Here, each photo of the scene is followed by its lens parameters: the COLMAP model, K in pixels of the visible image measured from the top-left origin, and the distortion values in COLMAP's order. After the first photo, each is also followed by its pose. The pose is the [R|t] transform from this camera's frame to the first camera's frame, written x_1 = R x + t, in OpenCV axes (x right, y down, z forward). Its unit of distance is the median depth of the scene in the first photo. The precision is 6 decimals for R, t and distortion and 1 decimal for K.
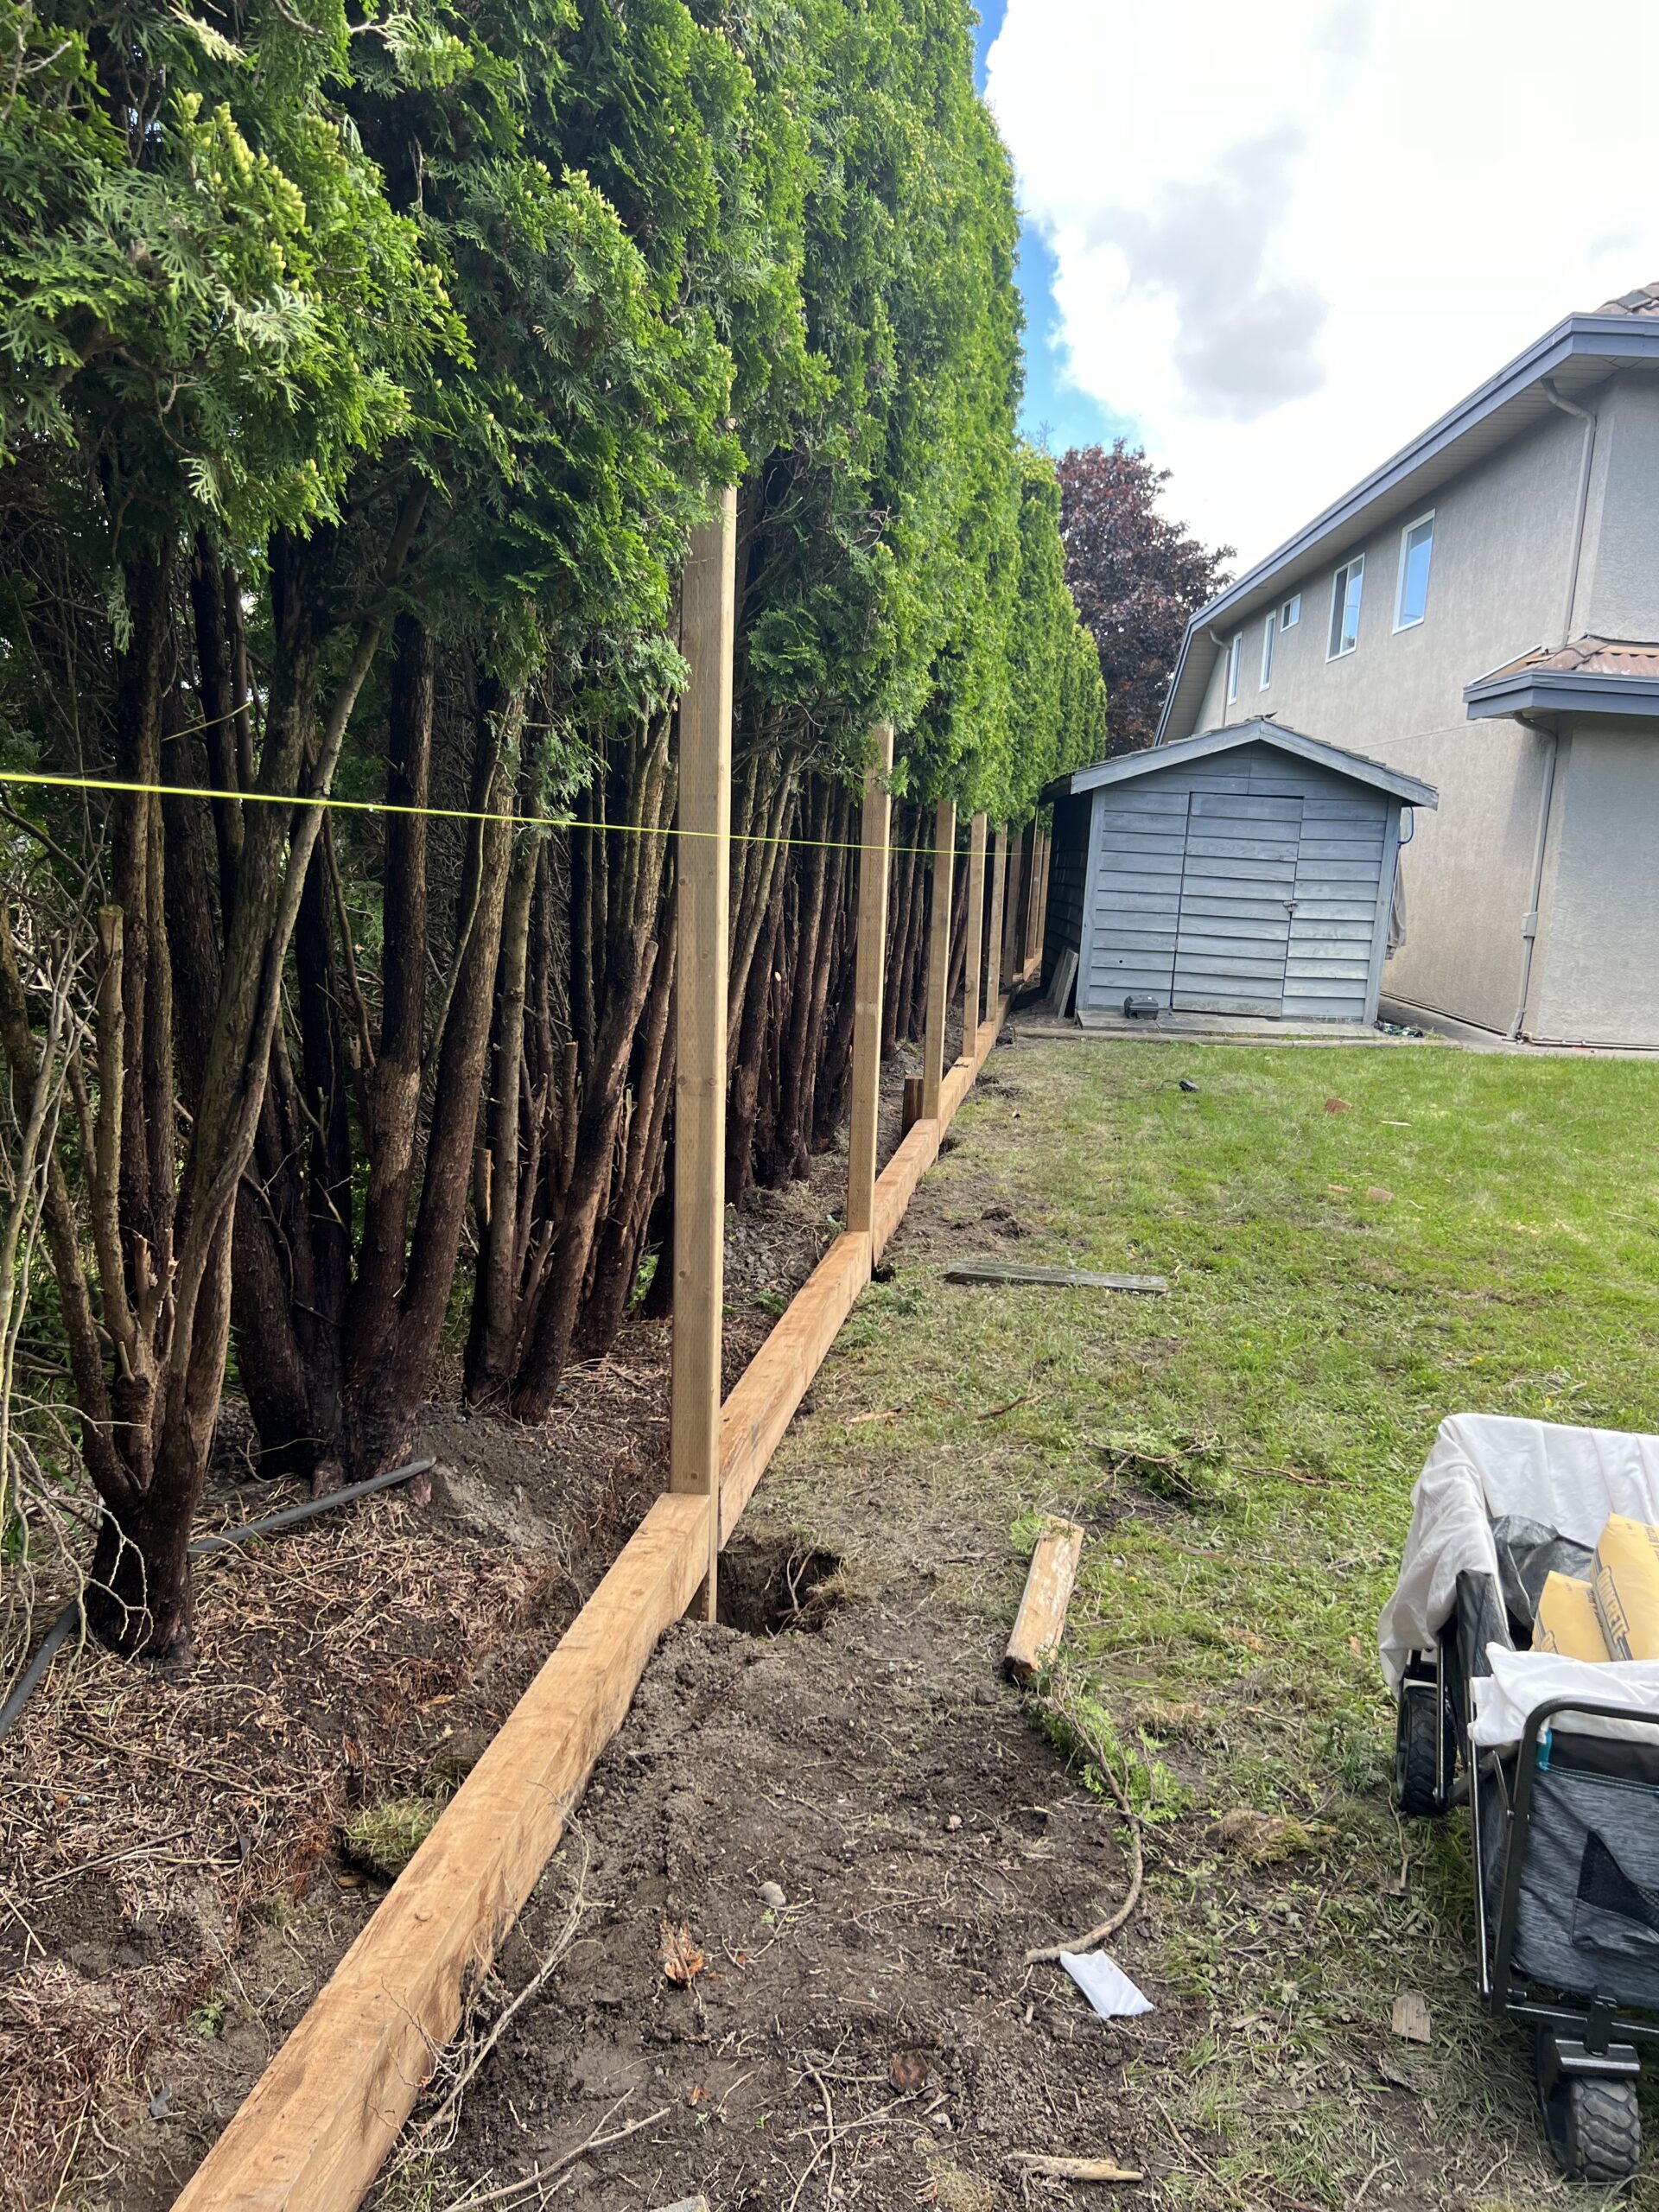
lens RADIAL K [[1696.3, 0, 830.6], [0, 1696.3, 1108.5], [0, 0, 1]] dist [0.051617, -0.046648]
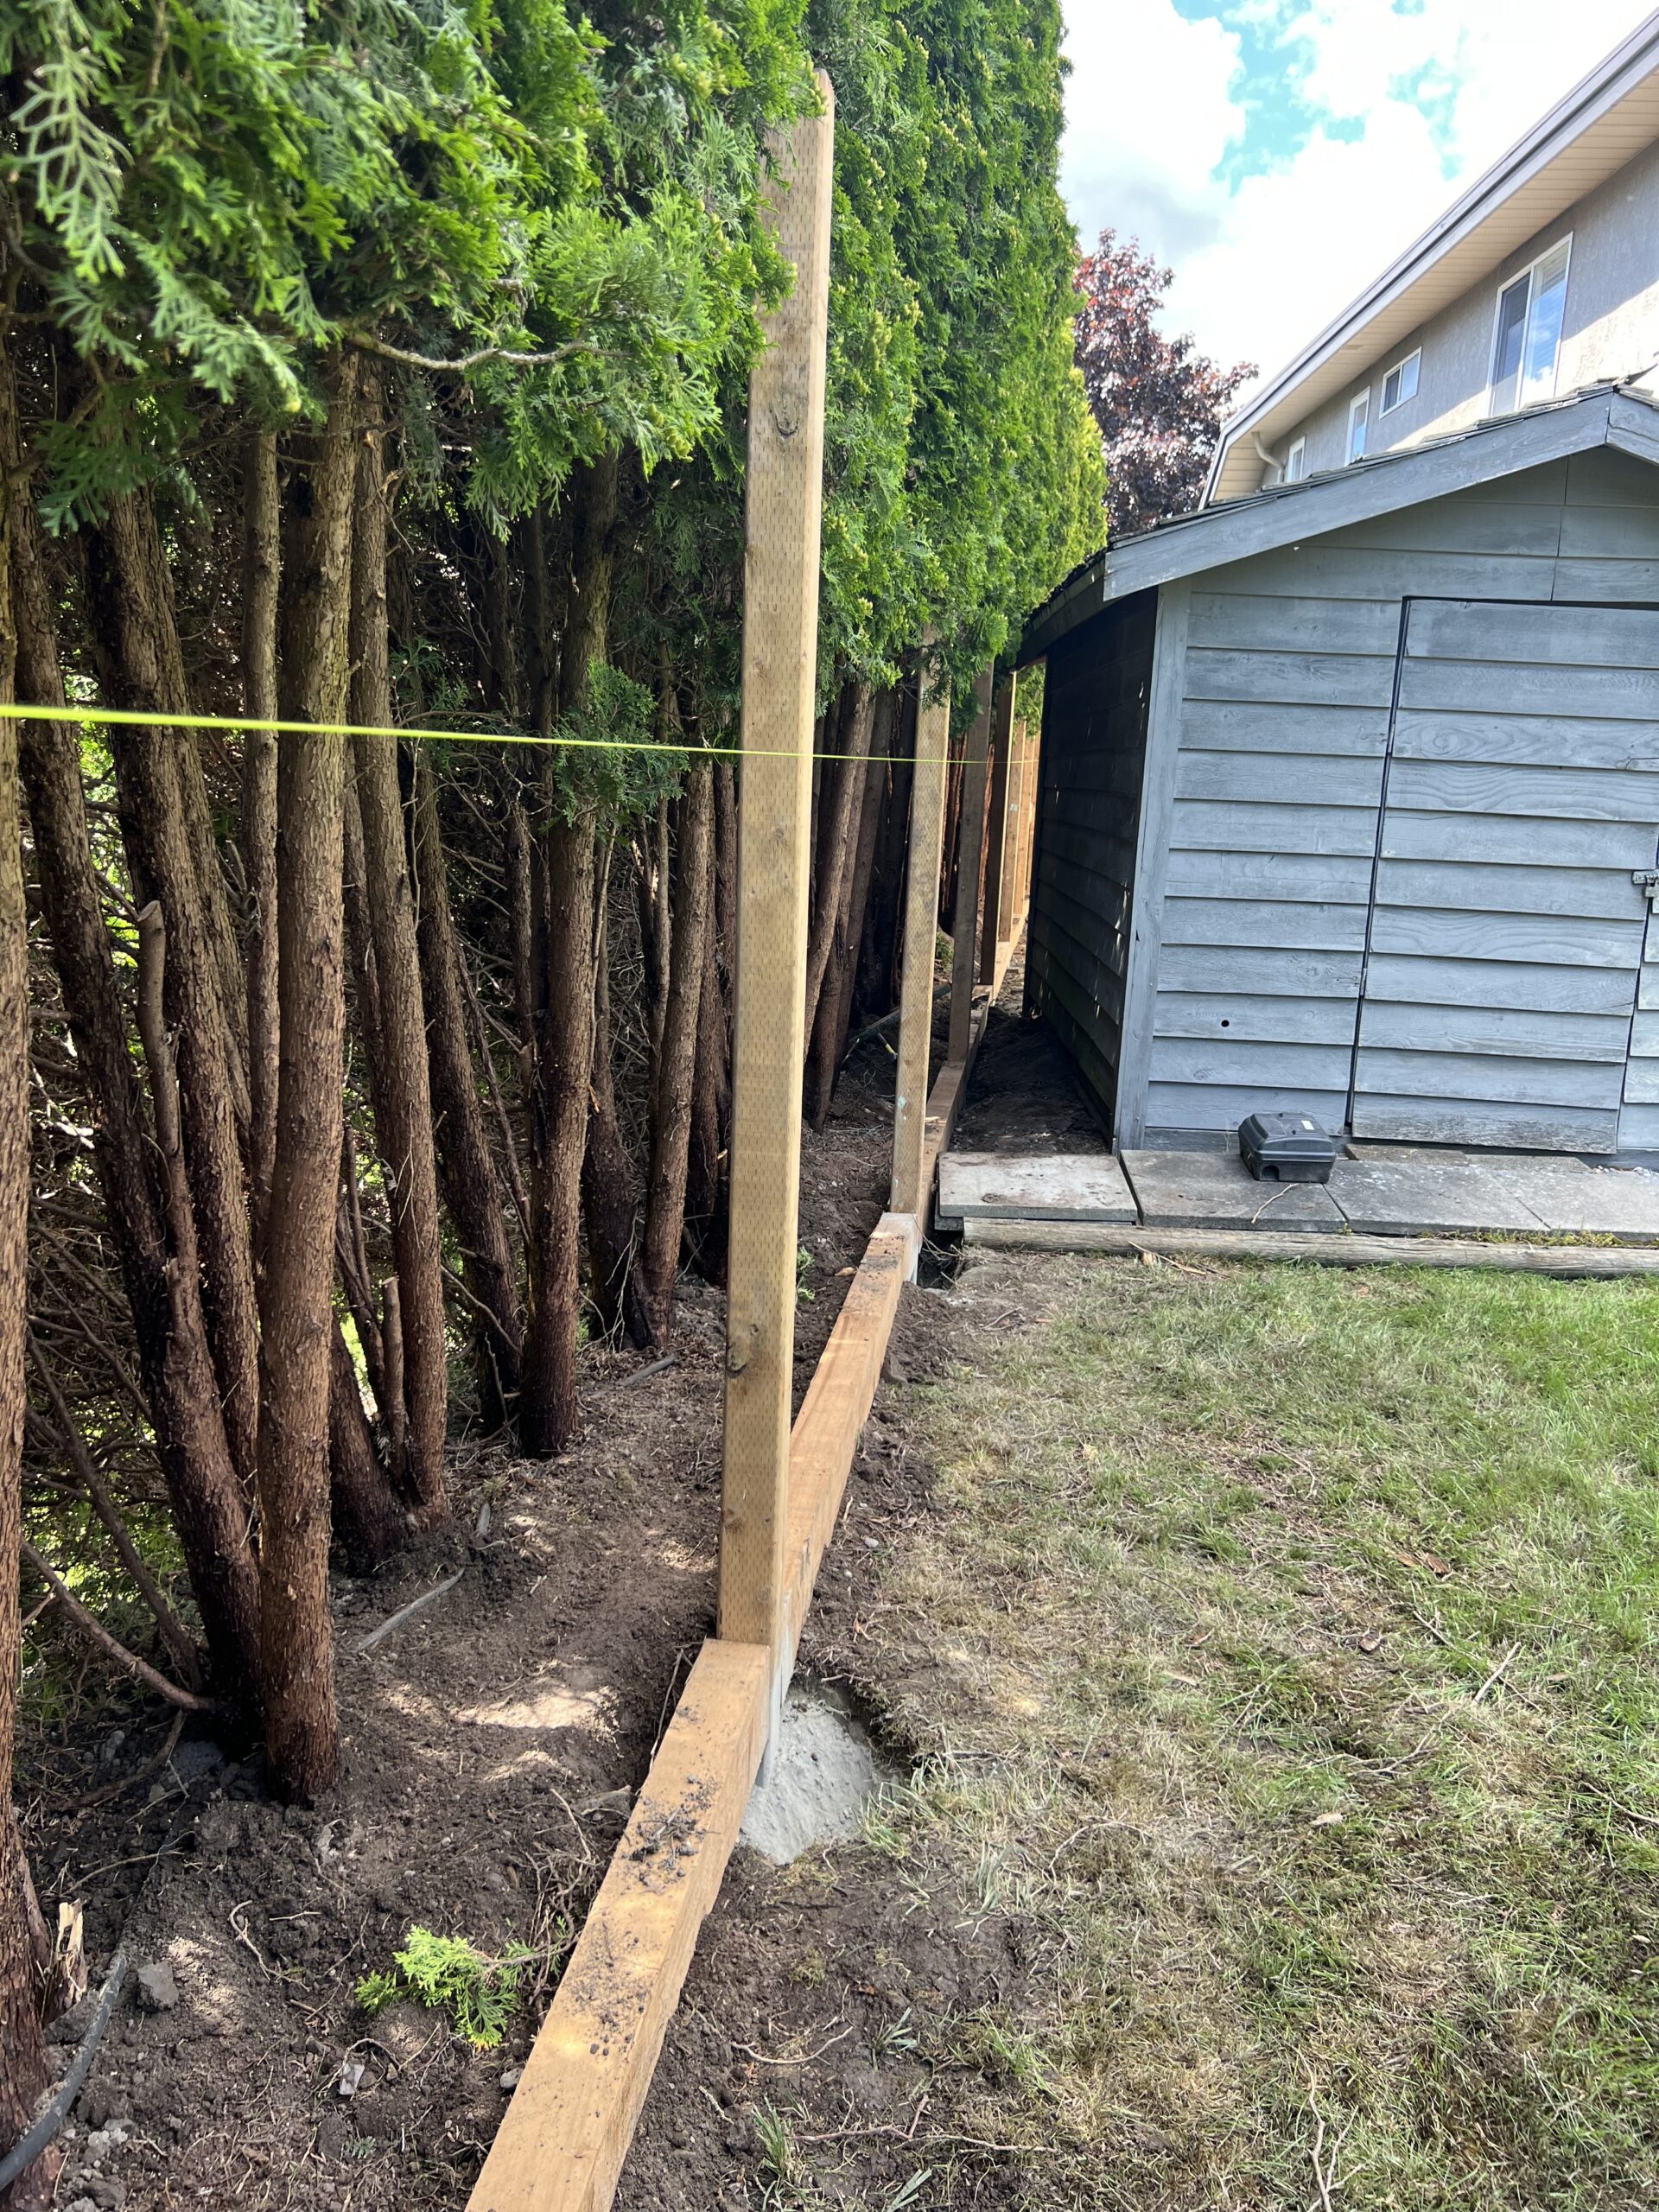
lens RADIAL K [[1696.3, 0, 826.0], [0, 1696.3, 1099.5], [0, 0, 1]] dist [0.051617, -0.046648]
pose [[0.999816, -0.013294, 0.013793, 0.069619], [0.012702, 0.999033, 0.042095, -0.087164], [-0.014339, -0.041912, 0.999018, 0.596571]]
